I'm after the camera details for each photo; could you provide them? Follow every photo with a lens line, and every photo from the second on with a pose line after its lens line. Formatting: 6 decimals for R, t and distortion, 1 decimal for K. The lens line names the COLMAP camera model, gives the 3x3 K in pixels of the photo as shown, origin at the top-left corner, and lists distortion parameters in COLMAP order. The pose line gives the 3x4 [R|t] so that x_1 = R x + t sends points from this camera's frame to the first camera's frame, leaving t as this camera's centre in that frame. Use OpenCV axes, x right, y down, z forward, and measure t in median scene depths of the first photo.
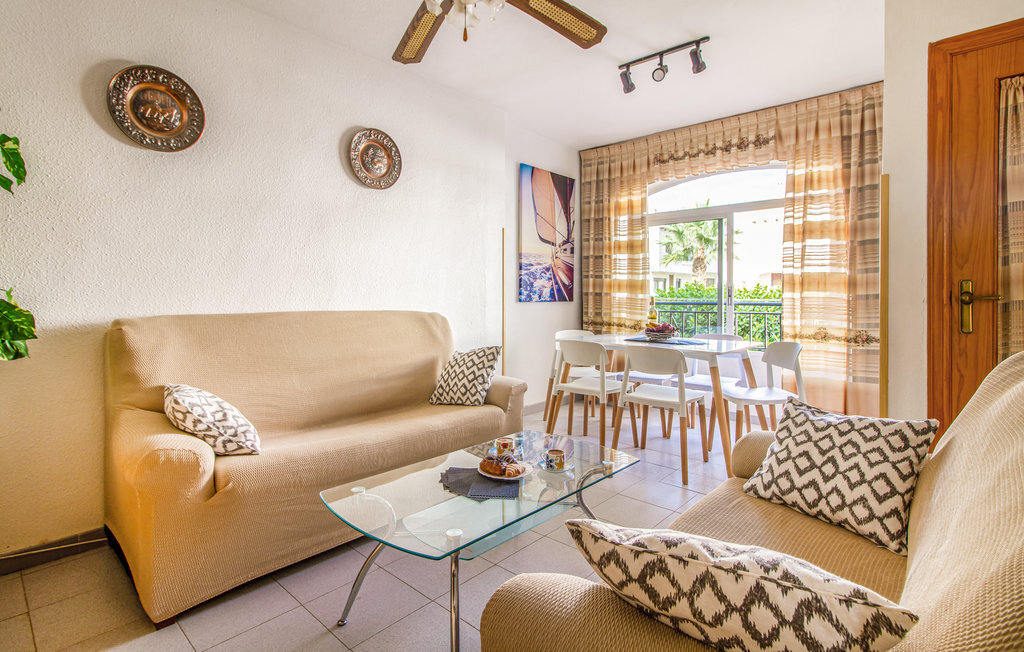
lens RADIAL K [[493.8, 0, 512.0], [0, 493.8, 326.0], [0, 0, 1]] dist [-0.001494, -0.000402]
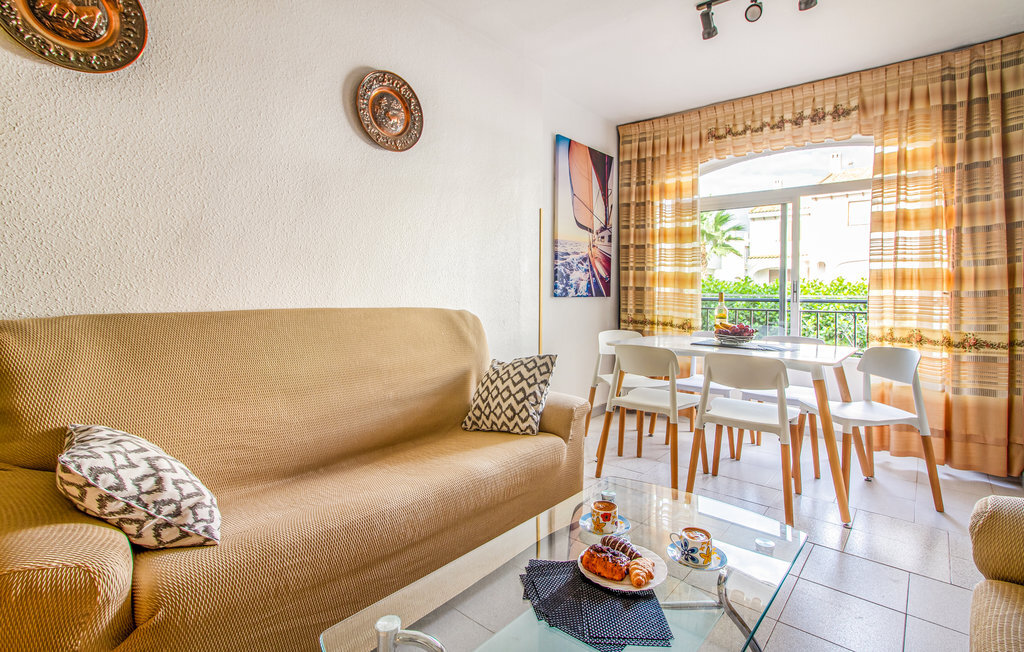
lens RADIAL K [[493.4, 0, 539.0], [0, 493.4, 320.5], [0, 0, 1]] dist [-0.000530, 0.000122]
pose [[0.998264, 0.003115, 0.058807, -0.074858], [-0.003126, 0.999995, 0.000084, -0.009996], [-0.058807, -0.000267, 0.998269, 0.181767]]
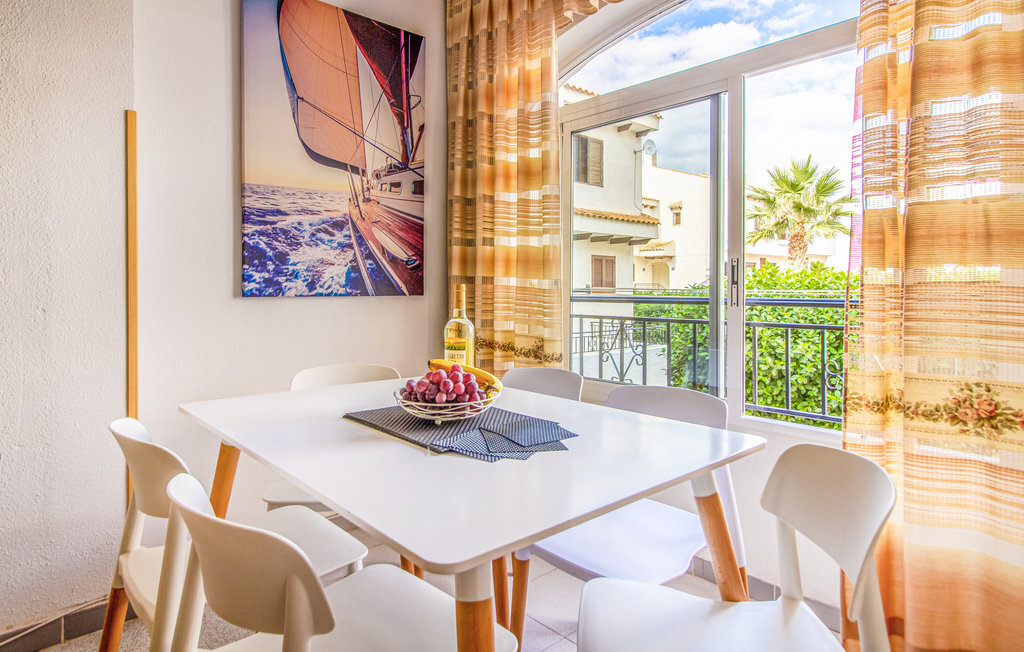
lens RADIAL K [[597.9, 0, 530.5], [0, 597.9, 320.8], [0, 0, 1]] dist [-0.000987, -0.000330]
pose [[0.997388, 0.003615, -0.072135, 0.371216], [-0.003739, 0.999992, -0.001587, -0.033709], [0.072128, 0.001853, 0.997394, 0.596951]]
